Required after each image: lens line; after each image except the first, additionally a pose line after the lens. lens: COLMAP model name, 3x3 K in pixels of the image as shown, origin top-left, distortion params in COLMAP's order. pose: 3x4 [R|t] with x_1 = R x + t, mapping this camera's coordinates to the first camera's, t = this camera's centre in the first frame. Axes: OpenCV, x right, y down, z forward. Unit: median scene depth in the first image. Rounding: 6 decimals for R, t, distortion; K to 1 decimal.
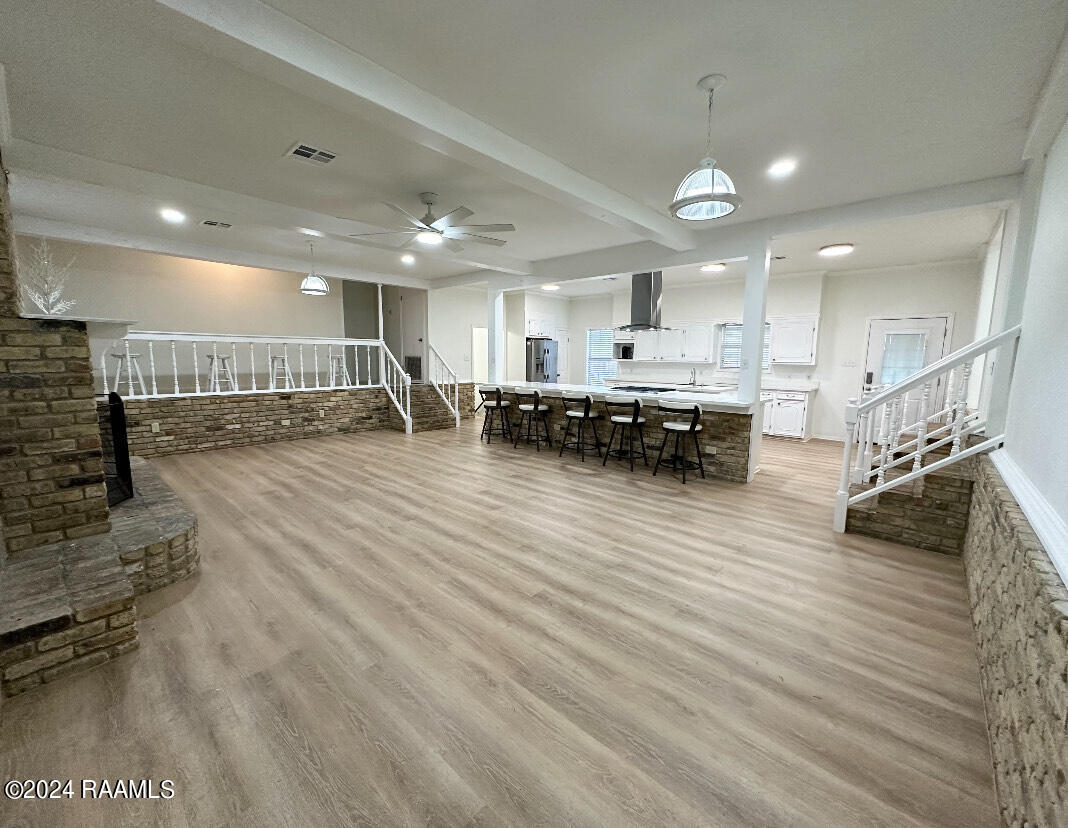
lens RADIAL K [[436.3, 0, 532.3], [0, 436.3, 412.1], [0, 0, 1]] dist [0.003311, 0.000106]
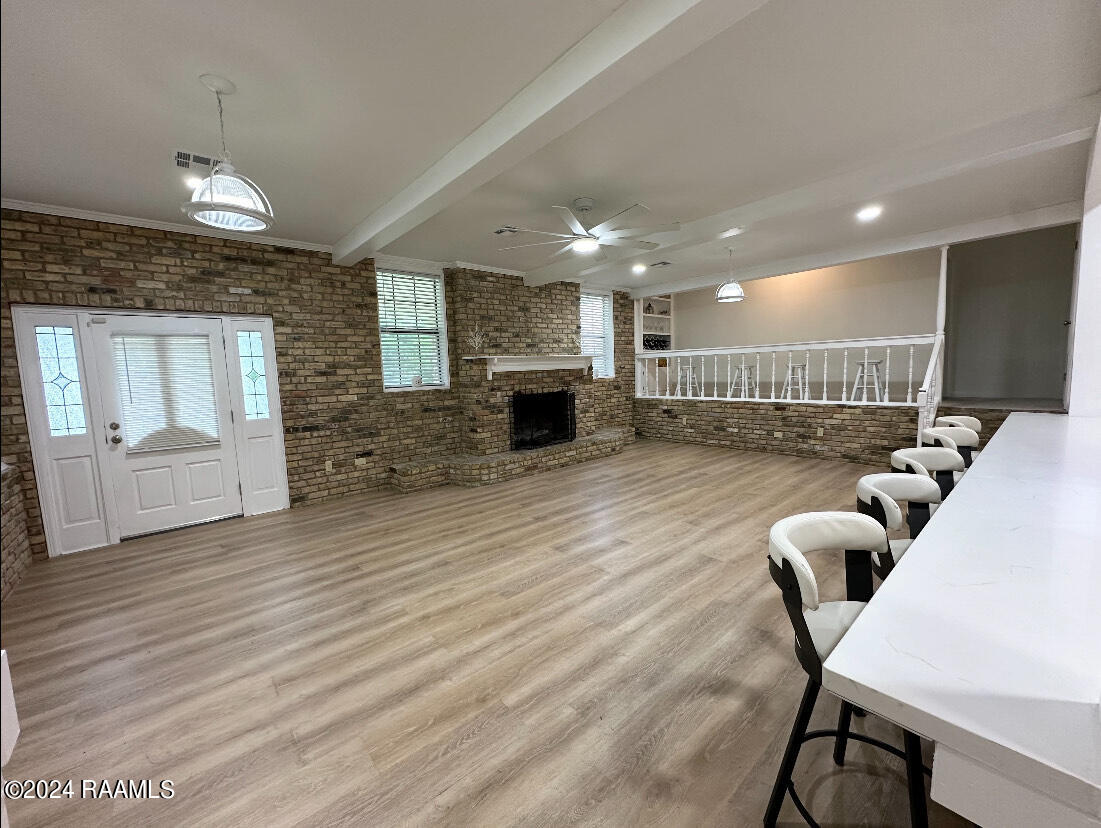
lens RADIAL K [[439.2, 0, 549.5], [0, 439.2, 415.2], [0, 0, 1]] dist [-0.002089, 0.000434]
pose [[-0.117958, 0.095197, -0.988445, 0.590796], [-0.094626, 0.989787, 0.106619, -0.100085], [0.988500, 0.106109, -0.107745, 0.845702]]
